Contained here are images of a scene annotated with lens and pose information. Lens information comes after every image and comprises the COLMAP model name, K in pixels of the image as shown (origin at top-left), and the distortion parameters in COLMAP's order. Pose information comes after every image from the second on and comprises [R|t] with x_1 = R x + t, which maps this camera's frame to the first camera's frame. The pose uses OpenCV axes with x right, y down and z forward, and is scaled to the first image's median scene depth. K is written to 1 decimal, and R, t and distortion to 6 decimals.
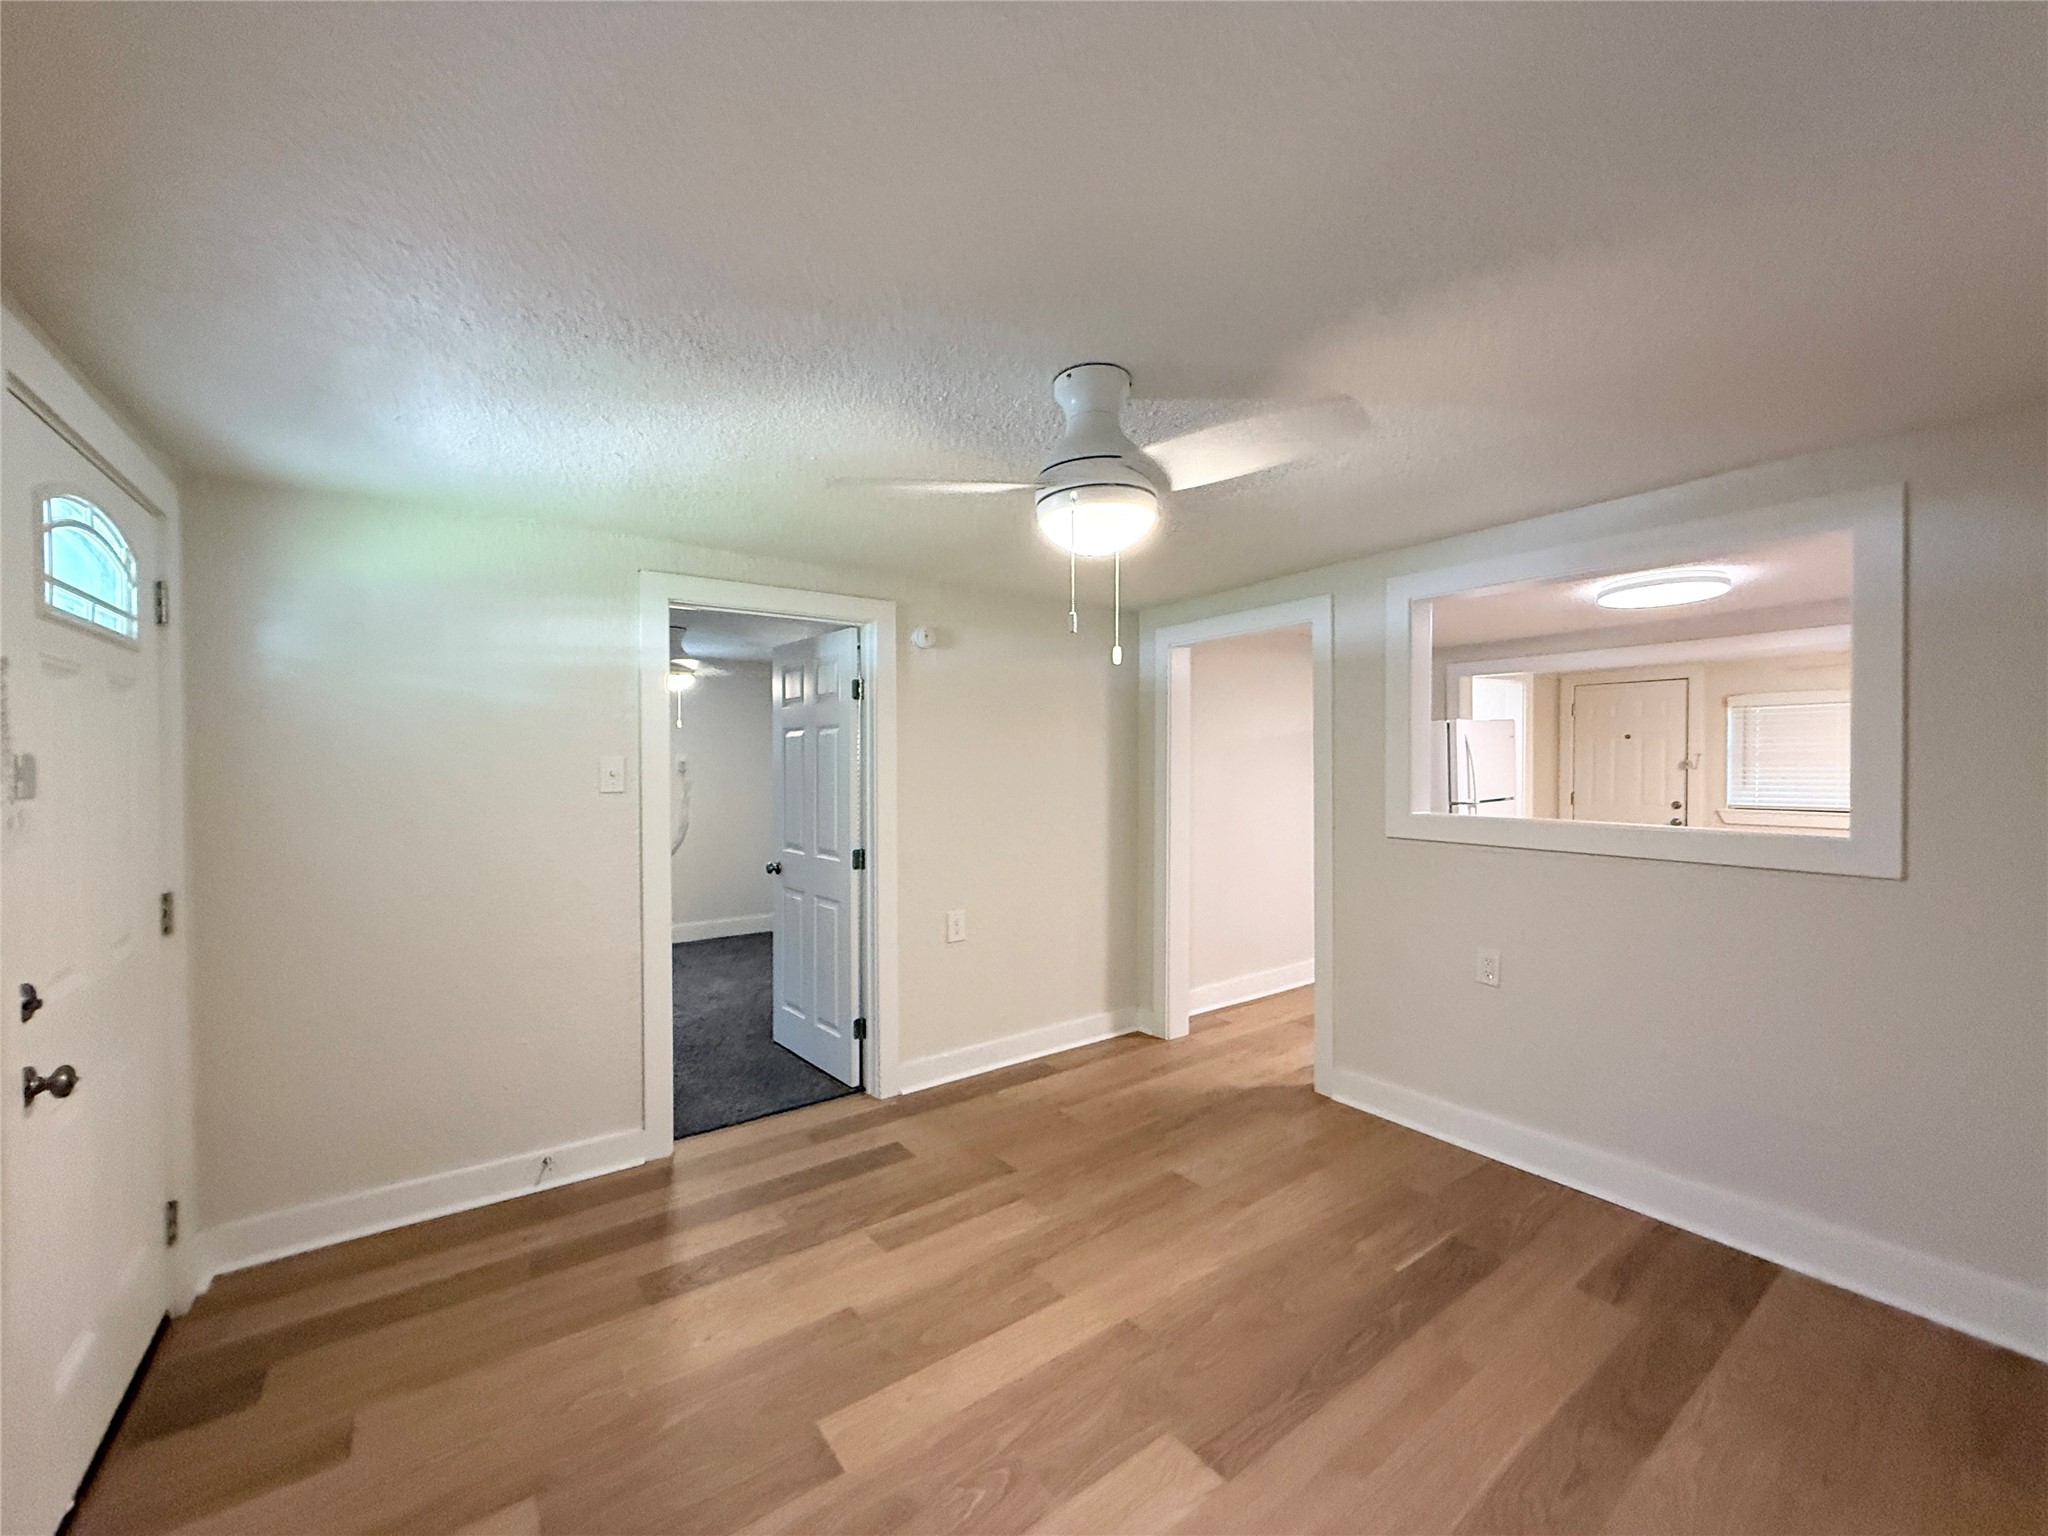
lens RADIAL K [[812.8, 0, 1020.4], [0, 812.8, 768.3], [0, 0, 1]] dist [-0.001651, 0.000517]
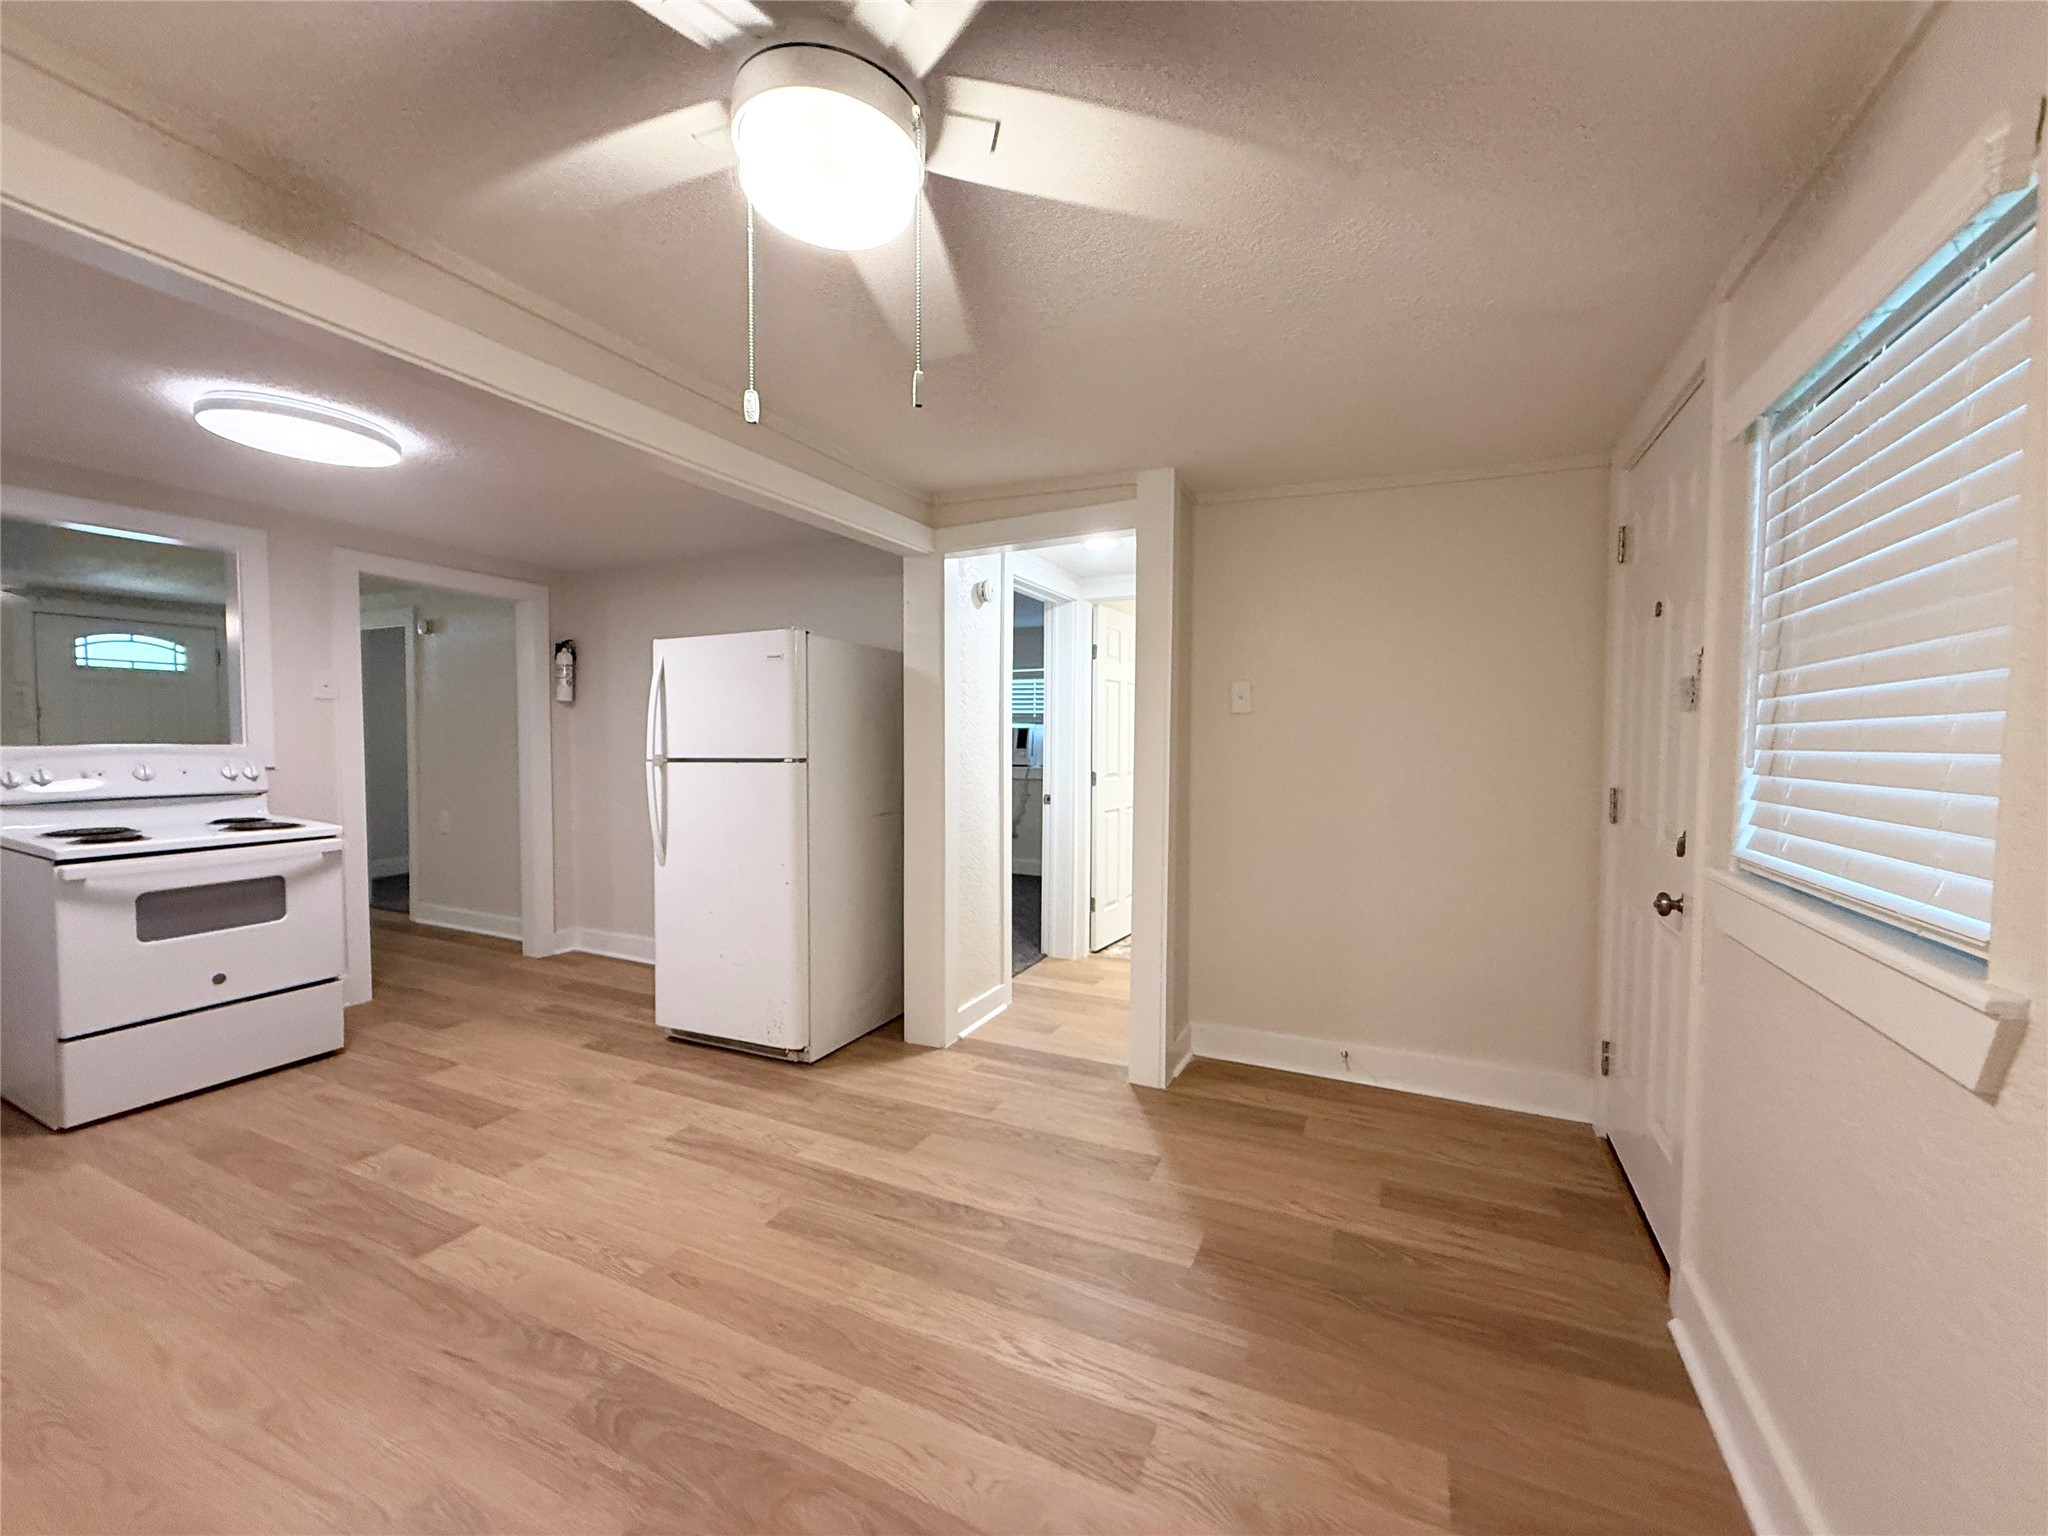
lens RADIAL K [[812.8, 0, 1020.4], [0, 812.8, 768.3], [0, 0, 1]] dist [-0.001651, 0.000517]
pose [[0.480662, 0.041772, -0.875911, 2.143503], [-0.017277, 0.999122, 0.038167, 0.029516], [0.876736, -0.003212, 0.480961, 1.533711]]
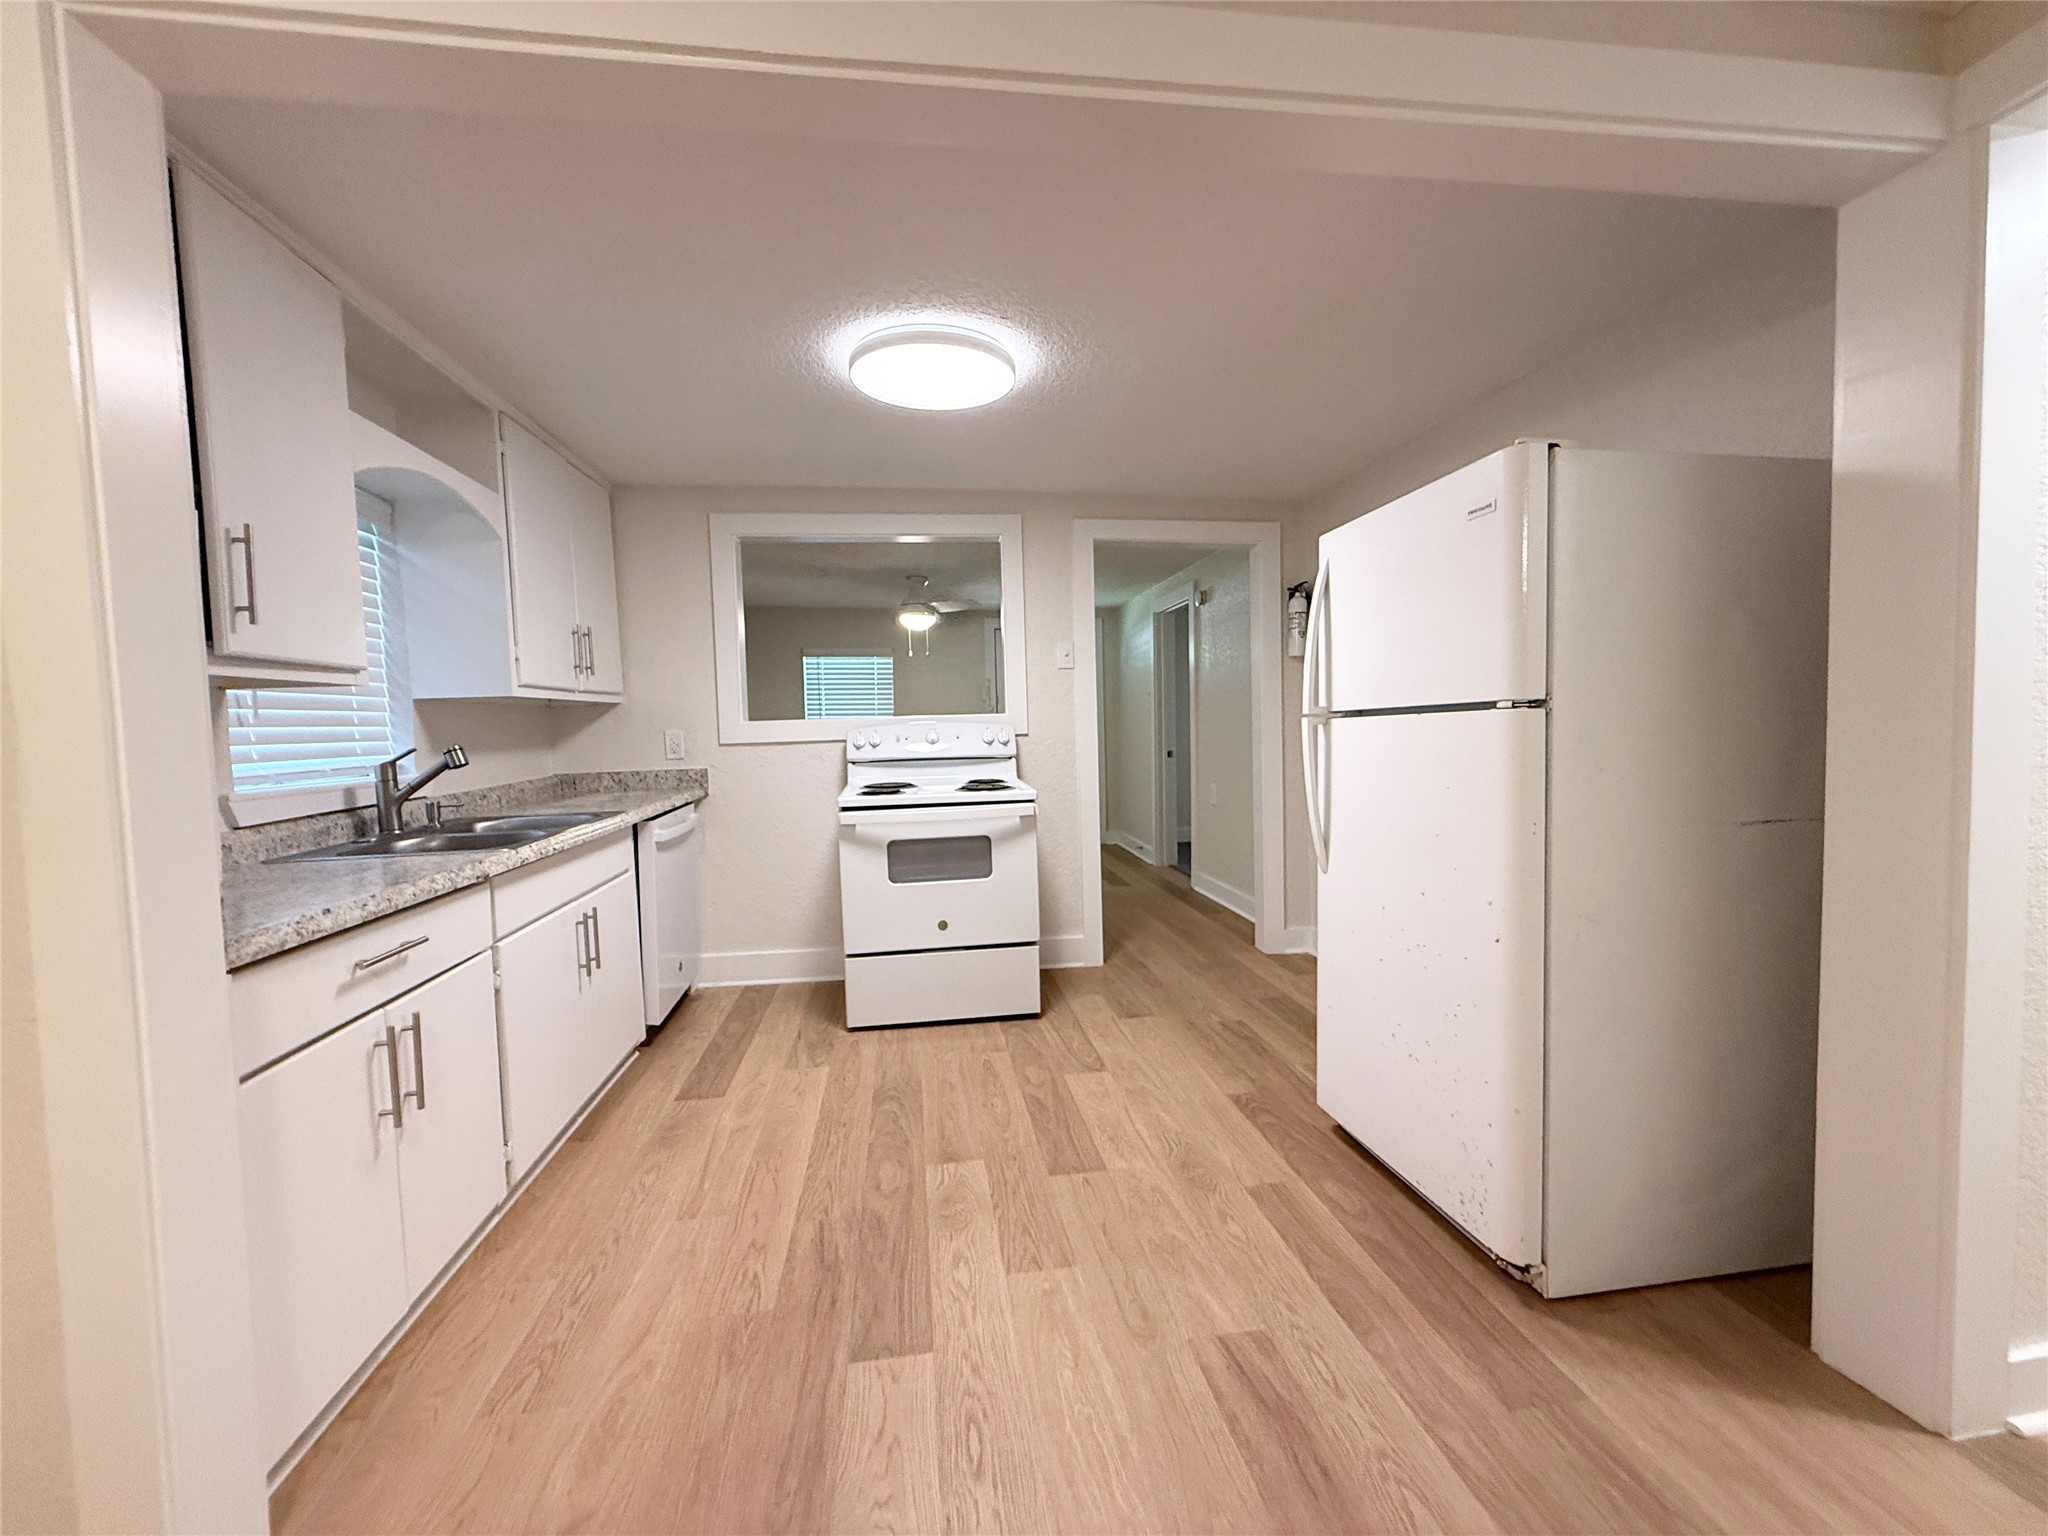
lens RADIAL K [[812.8, 0, 1020.4], [0, 812.8, 768.3], [0, 0, 1]] dist [-0.001651, 0.000517]
pose [[-0.467831, 0.063651, -0.881523, 1.711280], [0.018595, 0.997891, 0.062185, 0.067338], [0.883622, 0.012700, -0.468028, 1.744480]]
